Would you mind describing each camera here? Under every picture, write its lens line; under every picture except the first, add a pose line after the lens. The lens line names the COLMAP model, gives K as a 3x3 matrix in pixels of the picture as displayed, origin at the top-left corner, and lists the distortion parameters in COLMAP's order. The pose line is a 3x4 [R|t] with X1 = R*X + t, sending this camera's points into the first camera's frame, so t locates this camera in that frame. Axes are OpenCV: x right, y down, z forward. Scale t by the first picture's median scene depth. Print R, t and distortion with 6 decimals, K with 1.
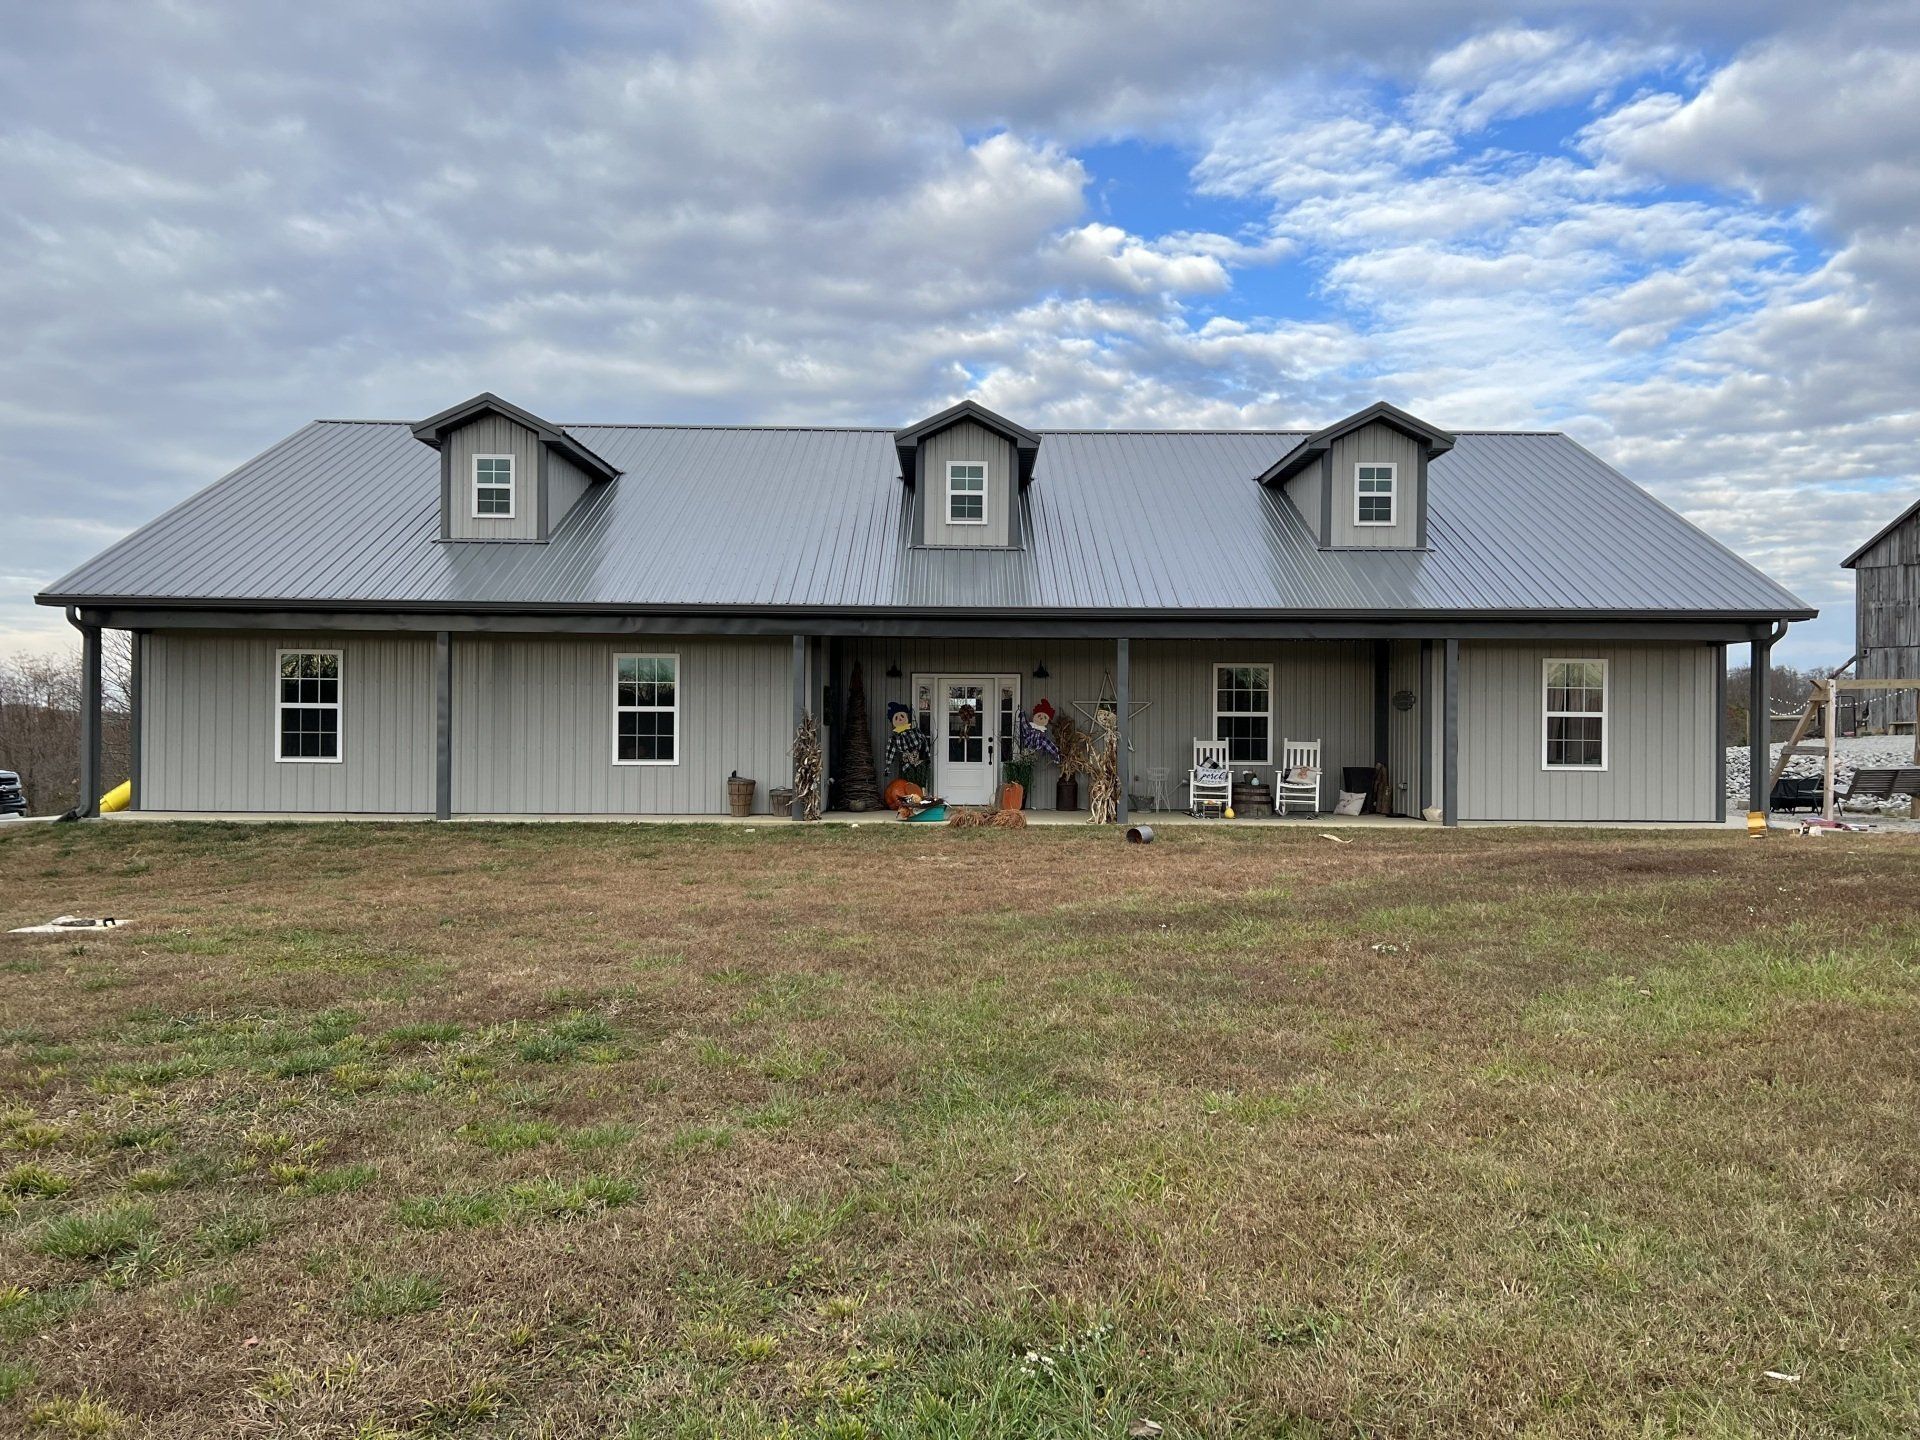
lens RADIAL K [[1482.6, 0, 1000.9], [0, 1482.6, 748.5], [0, 0, 1]] dist [0.044143, -0.036788]
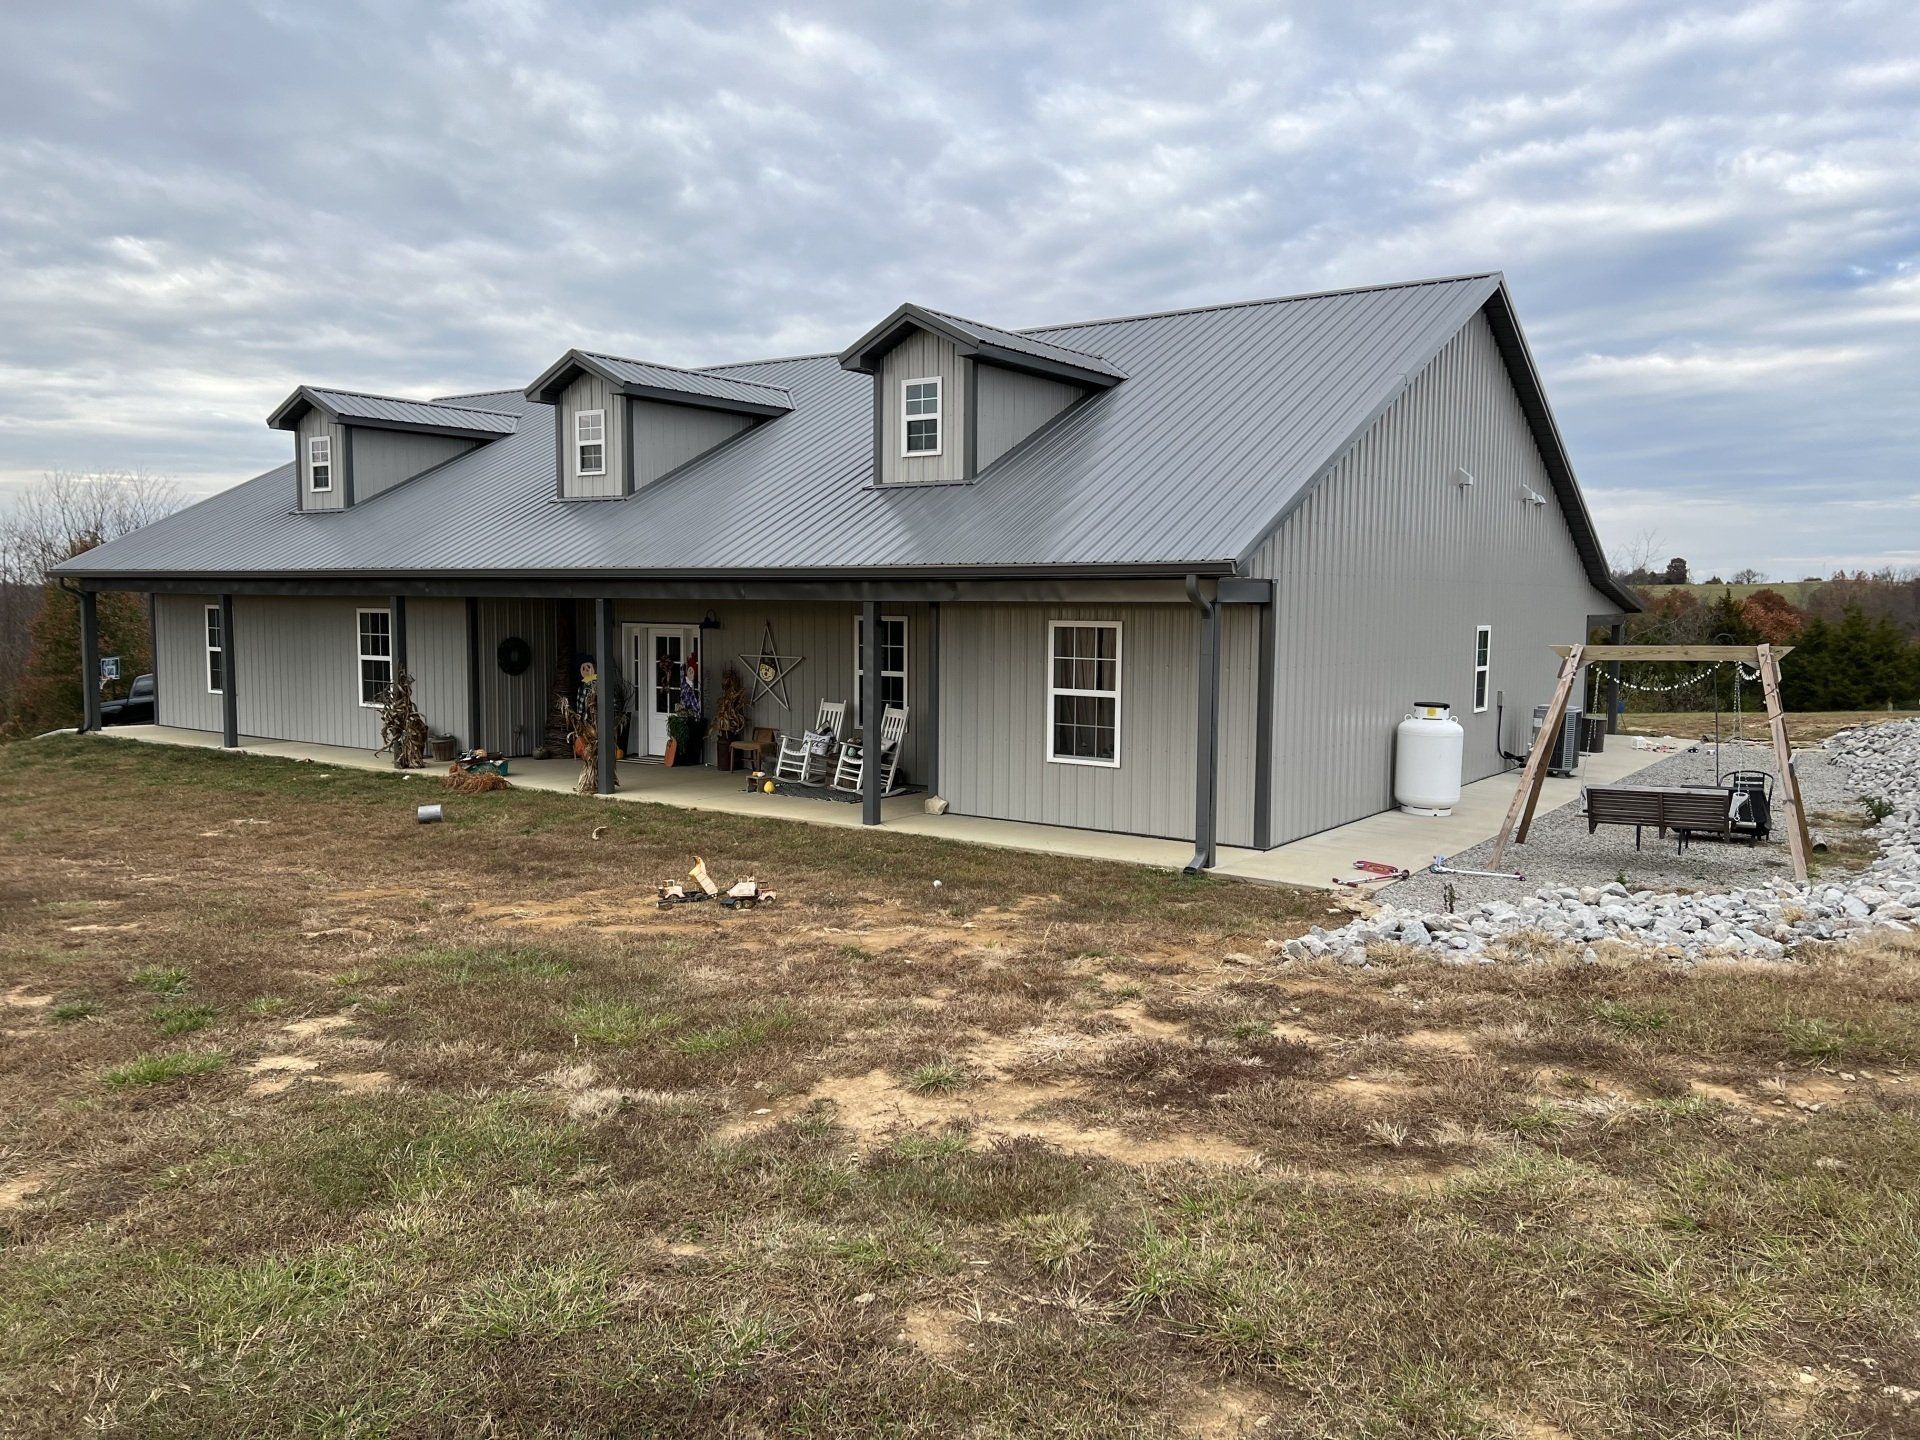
lens RADIAL K [[1482.6, 0, 963.4], [0, 1482.6, 726.5], [0, 0, 1]] dist [0.044143, -0.036788]
pose [[0.803181, 0.050363, -0.593602, 0.224937], [-0.009071, 0.997338, 0.072344, -0.017071], [0.595666, -0.052721, 0.801501, 0.096953]]
